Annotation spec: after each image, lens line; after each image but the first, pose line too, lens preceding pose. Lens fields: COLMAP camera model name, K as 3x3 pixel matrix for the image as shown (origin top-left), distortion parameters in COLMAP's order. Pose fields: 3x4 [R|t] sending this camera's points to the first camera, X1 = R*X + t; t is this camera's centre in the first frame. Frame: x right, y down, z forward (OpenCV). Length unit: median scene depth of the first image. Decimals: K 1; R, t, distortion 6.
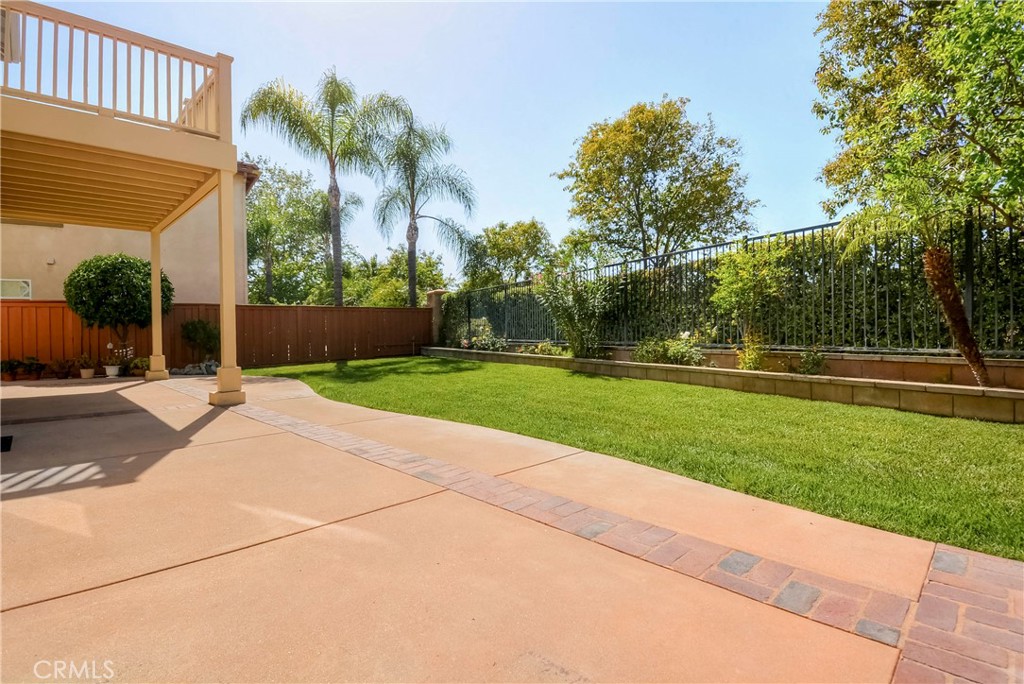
lens RADIAL K [[506.0, 0, 507.7], [0, 506.0, 336.8], [0, 0, 1]] dist [-0.018461, -0.004237]
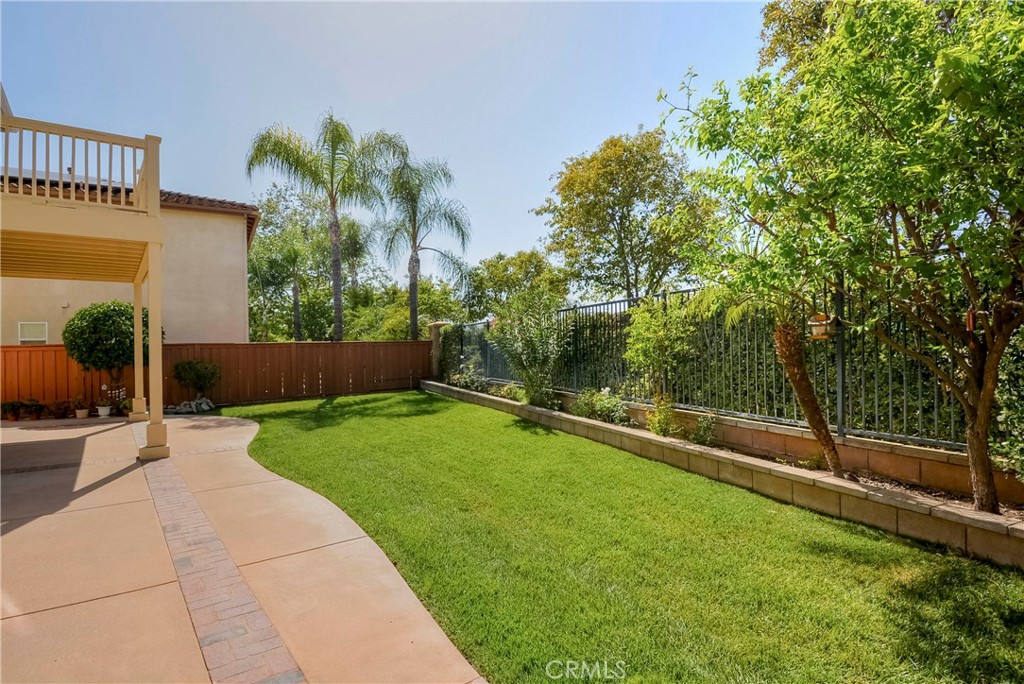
lens RADIAL K [[529.7, 0, 512.3], [0, 529.7, 342.2], [0, 0, 1]] dist [-0.023581, 0.002515]
pose [[0.994250, -0.004688, -0.106982, 0.157076], [0.002448, 0.999775, -0.021057, -0.042338], [0.107057, 0.020674, 0.994038, -0.019305]]
